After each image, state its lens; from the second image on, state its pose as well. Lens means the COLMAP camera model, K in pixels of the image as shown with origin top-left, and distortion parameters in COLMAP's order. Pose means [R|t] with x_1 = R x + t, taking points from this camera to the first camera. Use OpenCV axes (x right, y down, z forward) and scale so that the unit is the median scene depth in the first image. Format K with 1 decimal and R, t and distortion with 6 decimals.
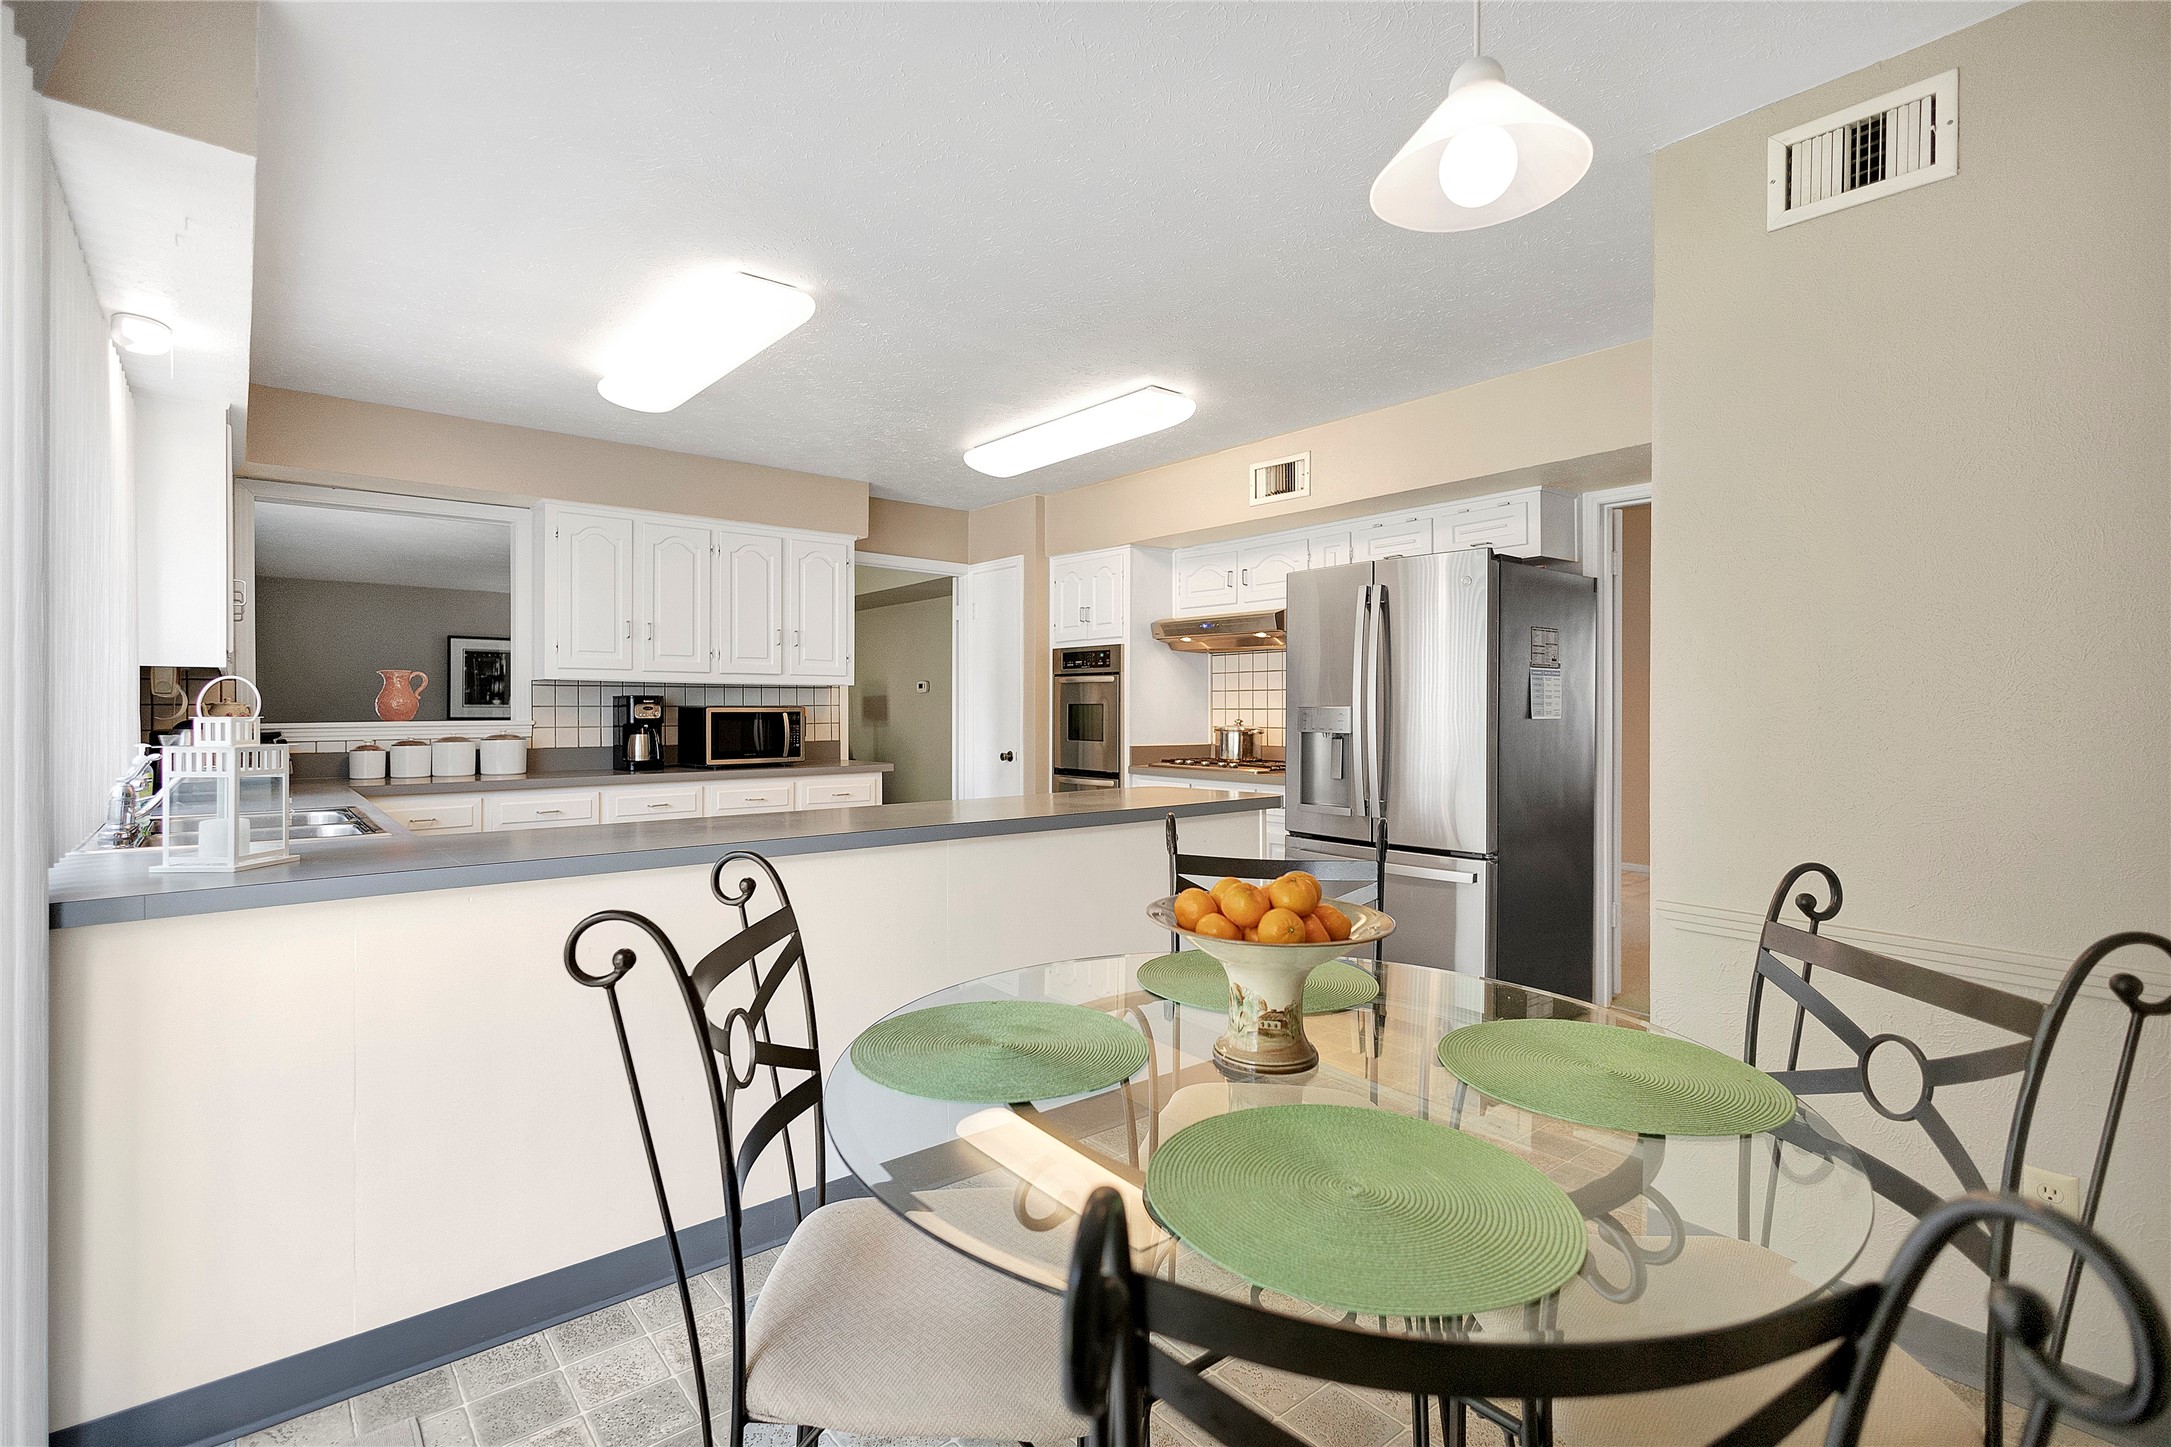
lens RADIAL K [[1031.6, 0, 1082.9], [0, 1031.6, 712.2], [0, 0, 1]] dist [0.001423, 0.001240]
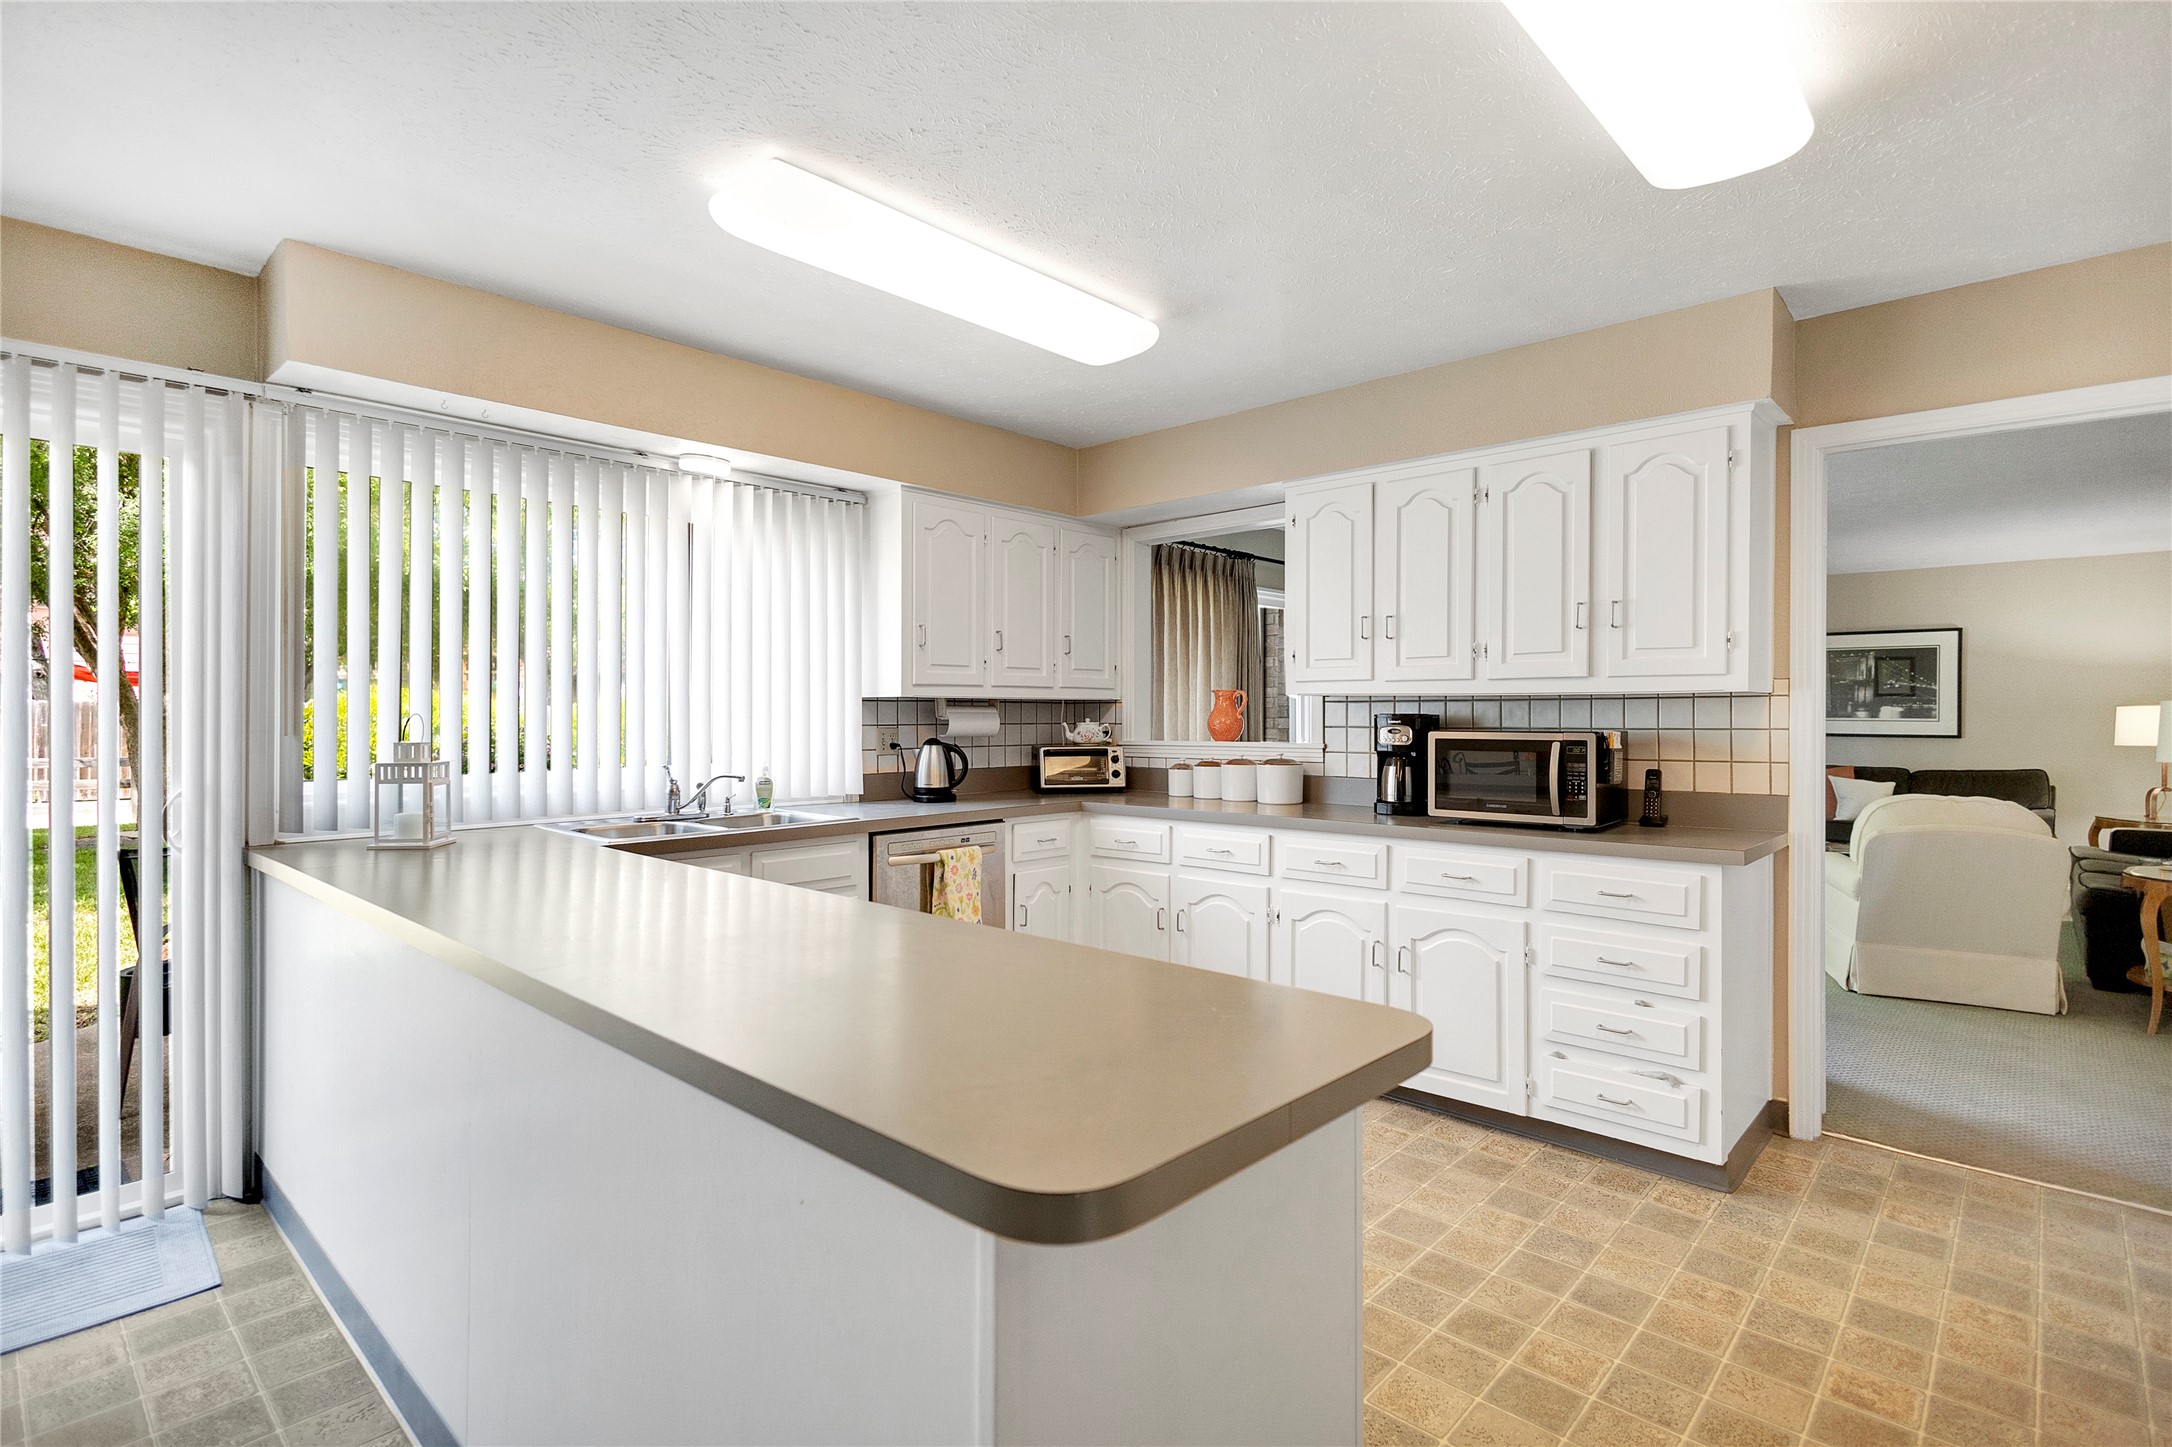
lens RADIAL K [[1032.1, 0, 1083.4], [0, 1032.1, 712.2], [0, 0, 1]] dist [0.001423, 0.001240]
pose [[0.125230, -0.002298, -0.992125, 0.268005], [-0.004296, 0.999987, -0.002859, -0.013626], [0.992118, 0.004620, 0.125219, 0.647648]]
